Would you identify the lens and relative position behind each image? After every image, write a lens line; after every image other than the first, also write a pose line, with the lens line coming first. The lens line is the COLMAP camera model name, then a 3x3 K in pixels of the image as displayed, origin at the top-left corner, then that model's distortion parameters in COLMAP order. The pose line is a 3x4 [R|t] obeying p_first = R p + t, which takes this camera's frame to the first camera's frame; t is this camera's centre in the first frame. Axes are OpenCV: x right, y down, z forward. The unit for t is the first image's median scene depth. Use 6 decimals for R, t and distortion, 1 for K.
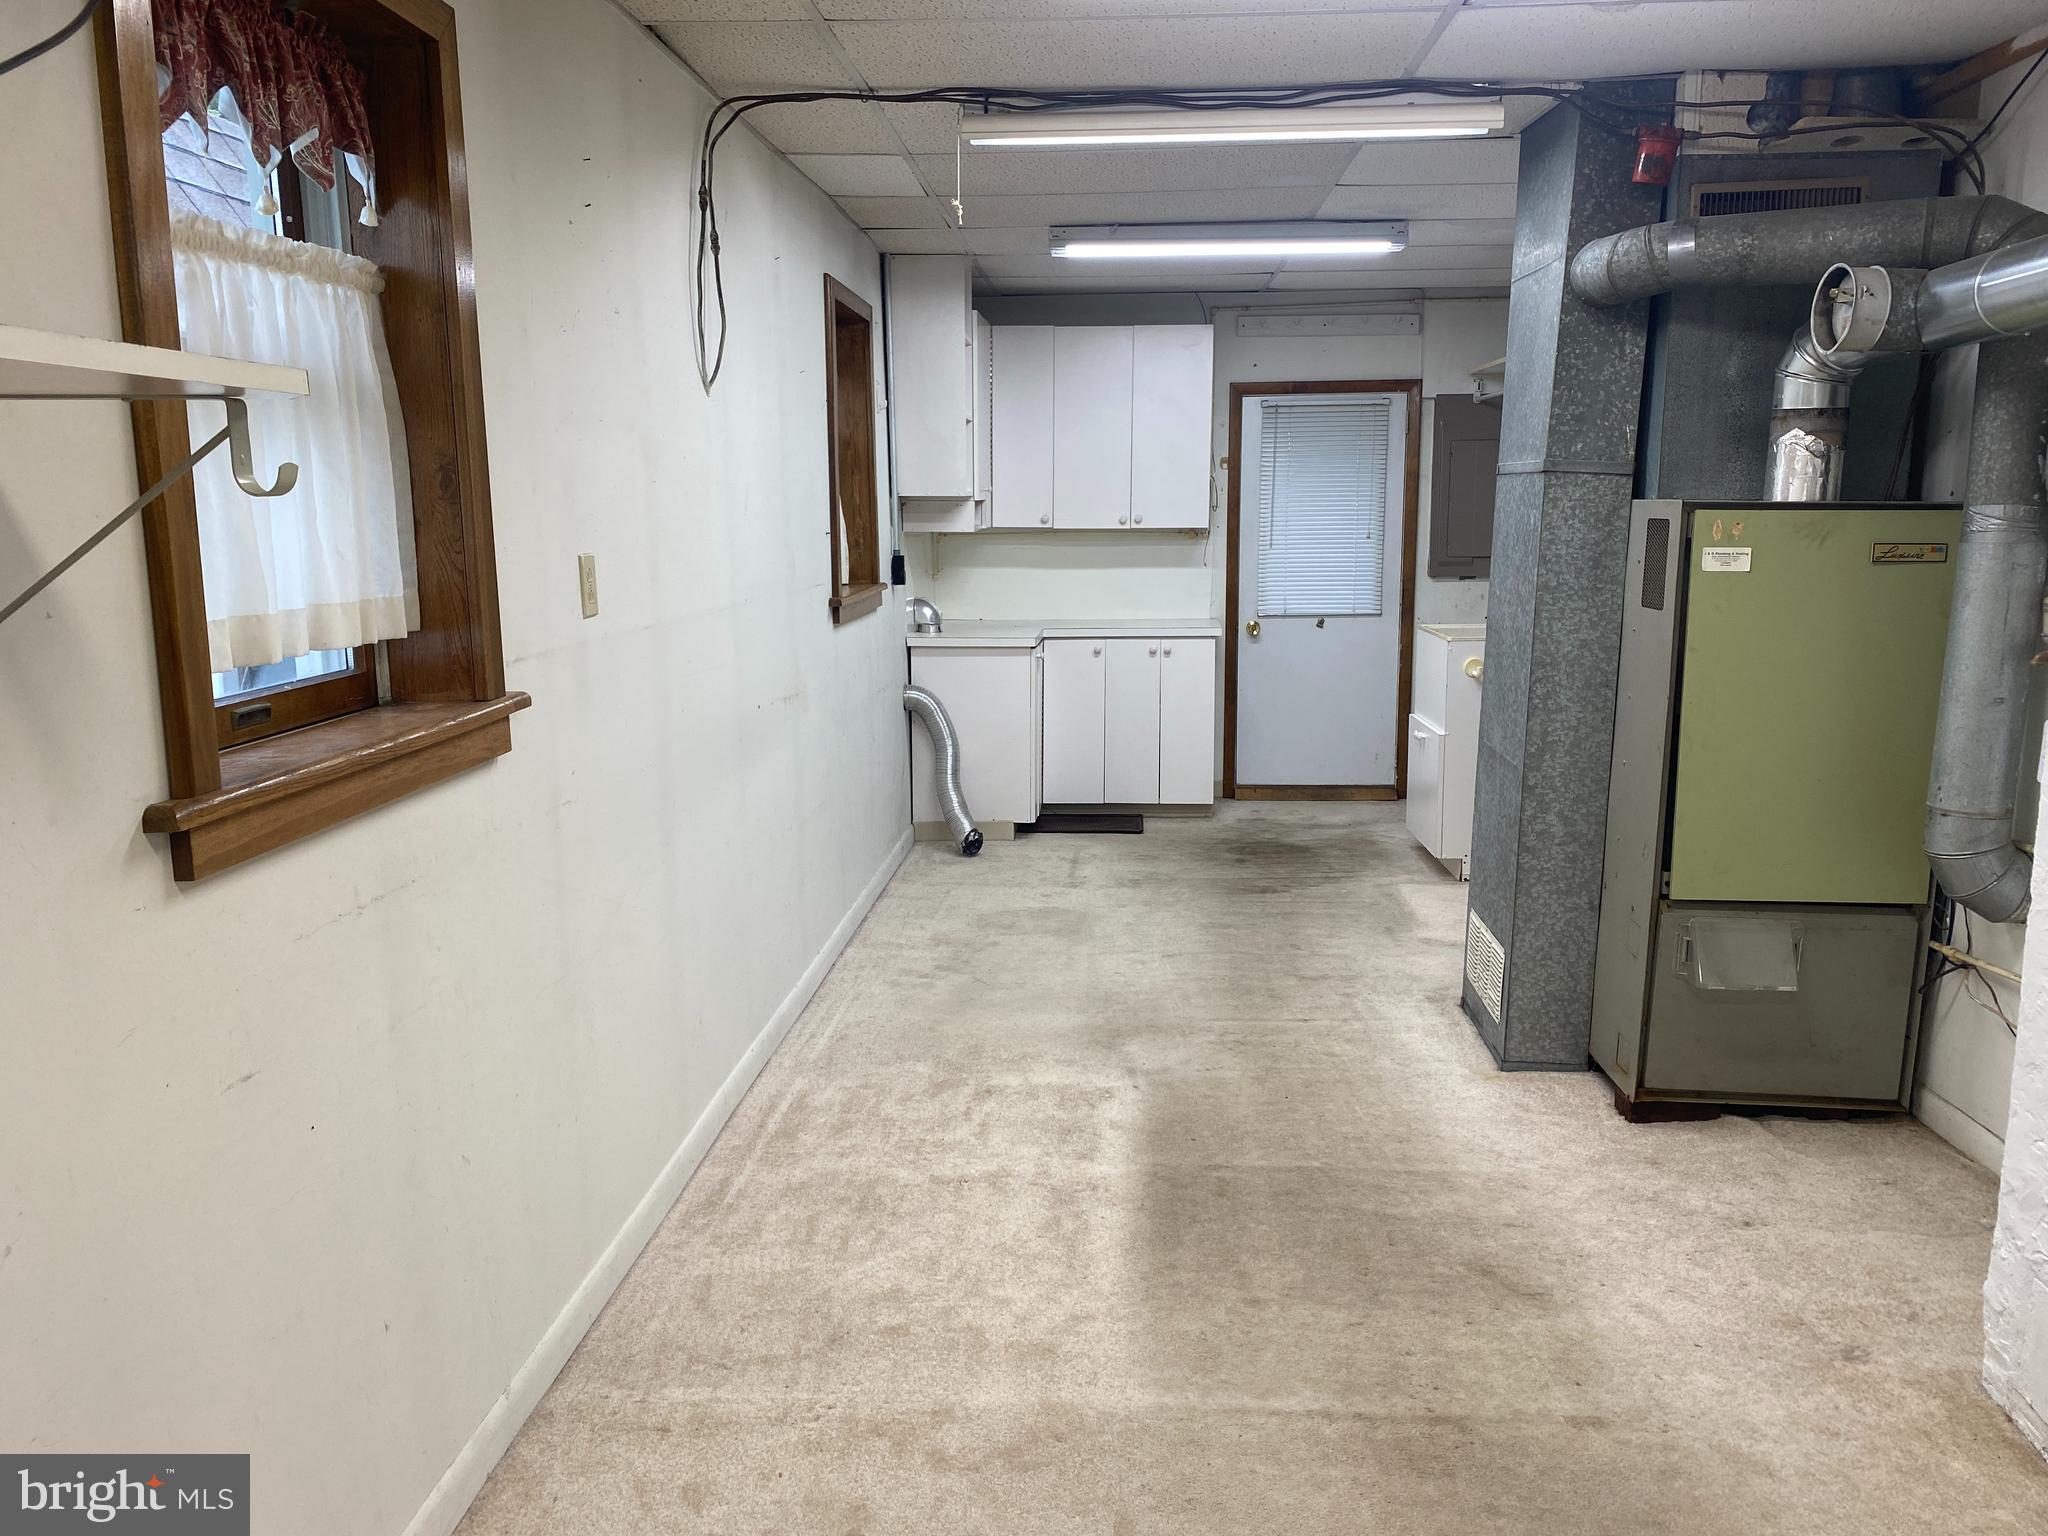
lens RADIAL K [[1560.0, 0, 1005.1], [0, 1560.0, 762.3], [0, 0, 1]] dist [0.055662, -0.062738]
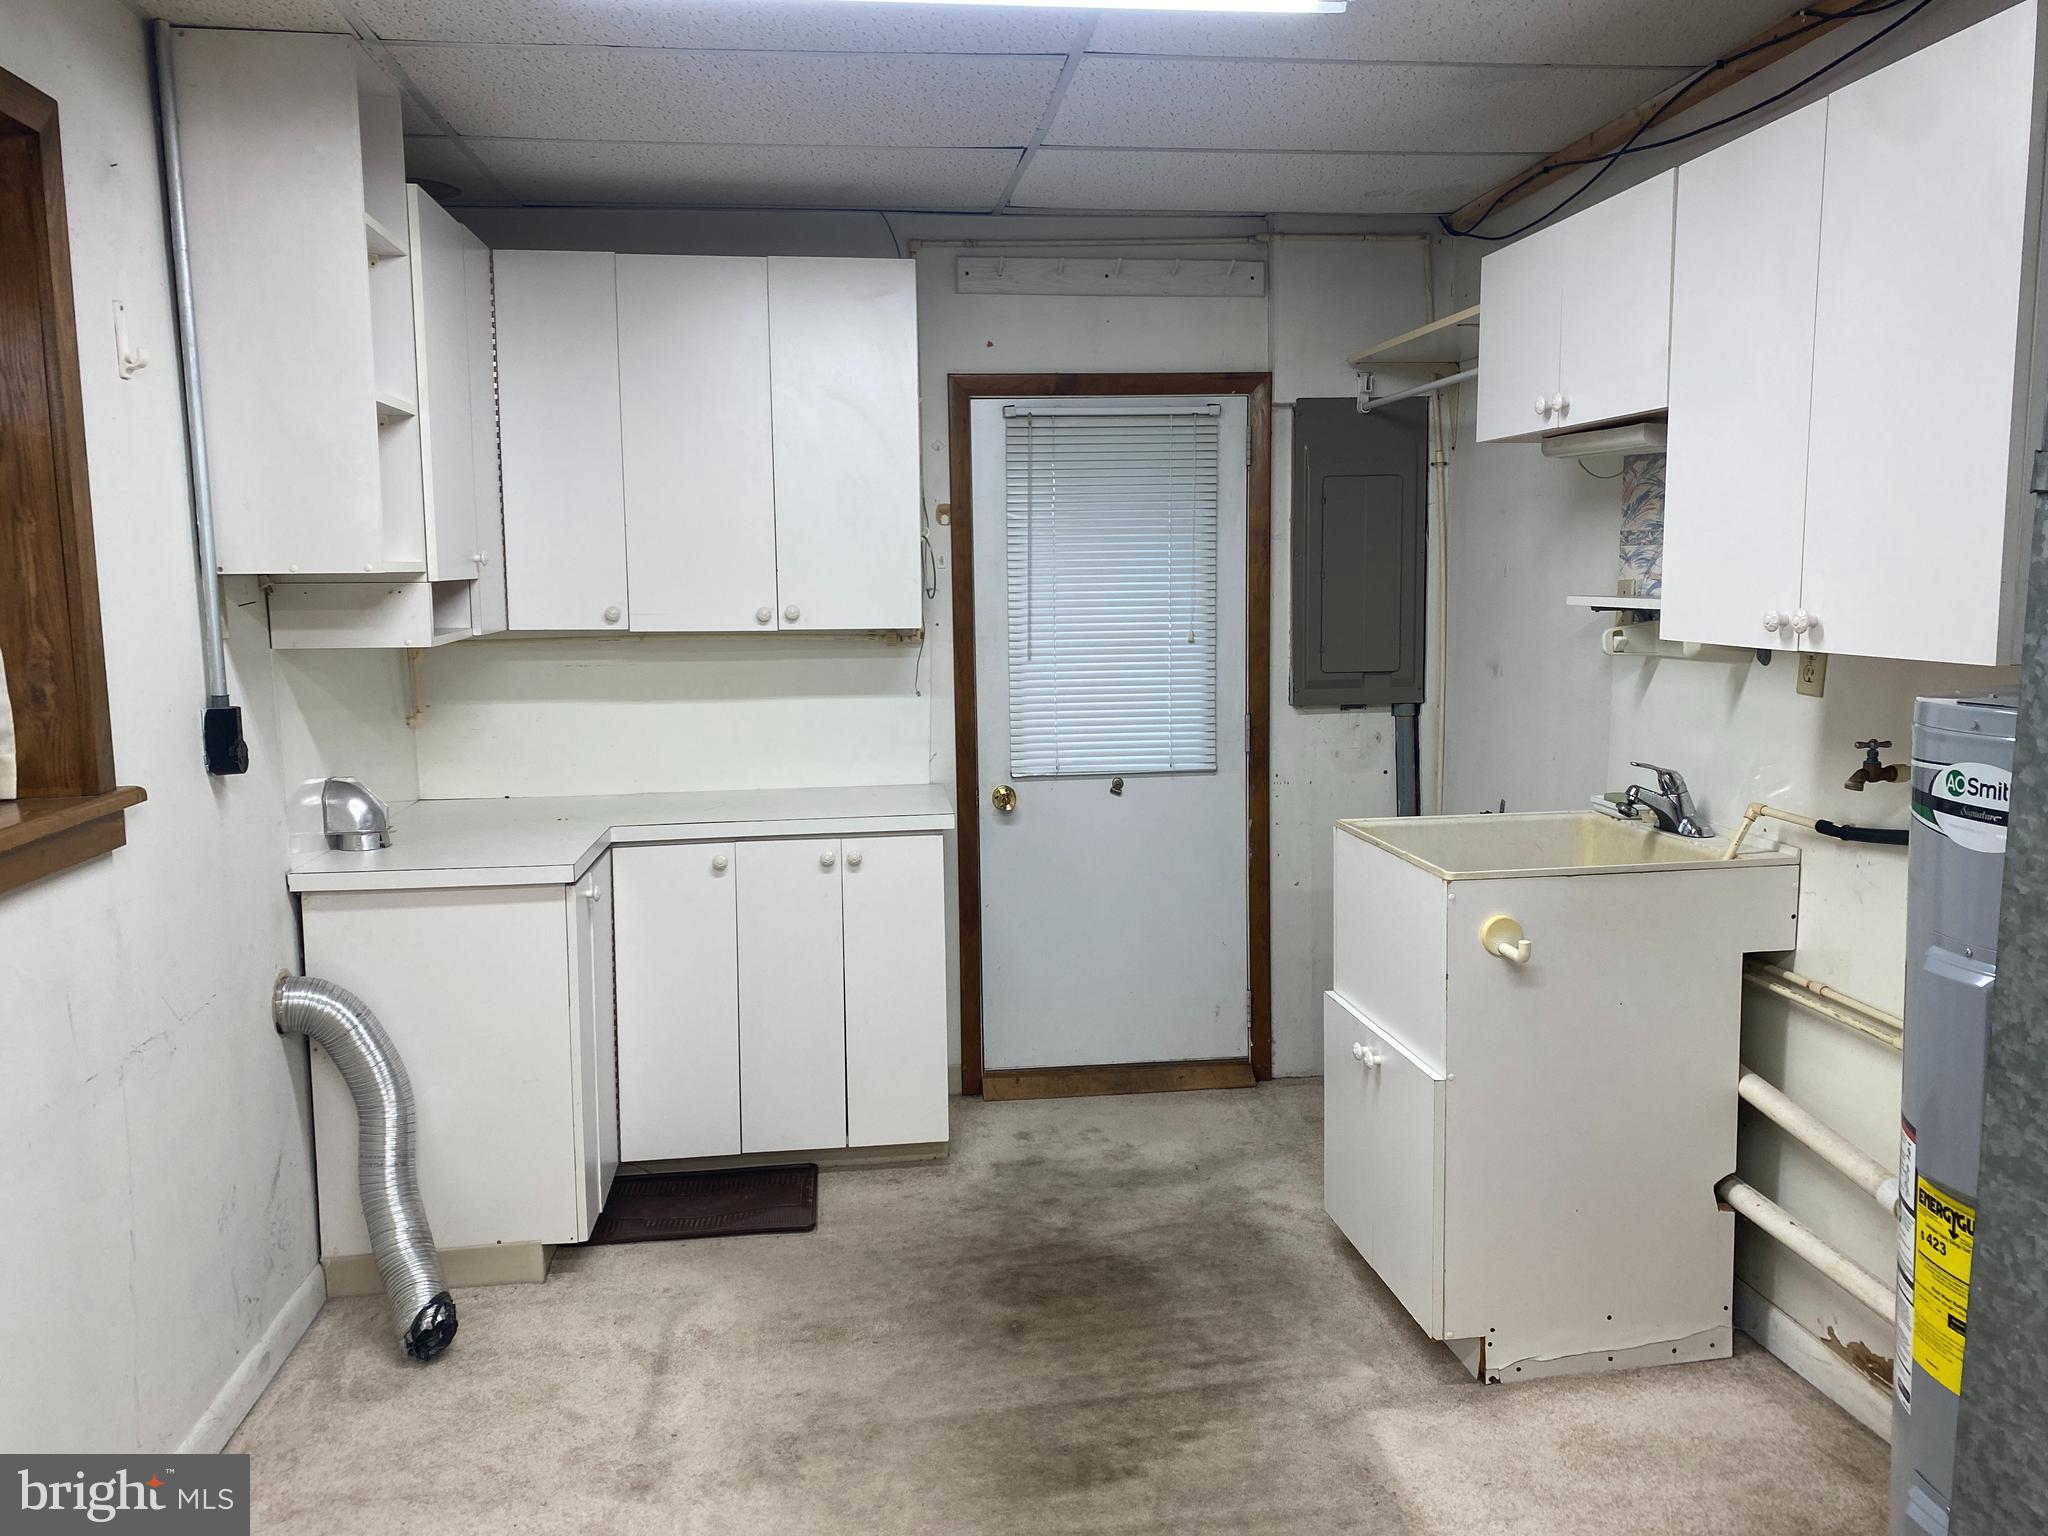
lens RADIAL K [[1541.7, 0, 1024.0], [0, 1541.7, 768.0], [0, 0, 1]] dist [0.090563, -0.093304]
pose [[0.979507, -0.029361, 0.199257, 0.056580], [0.036690, 0.998775, -0.033192, -0.082929], [-0.198038, 0.039822, 0.979385, 0.470077]]
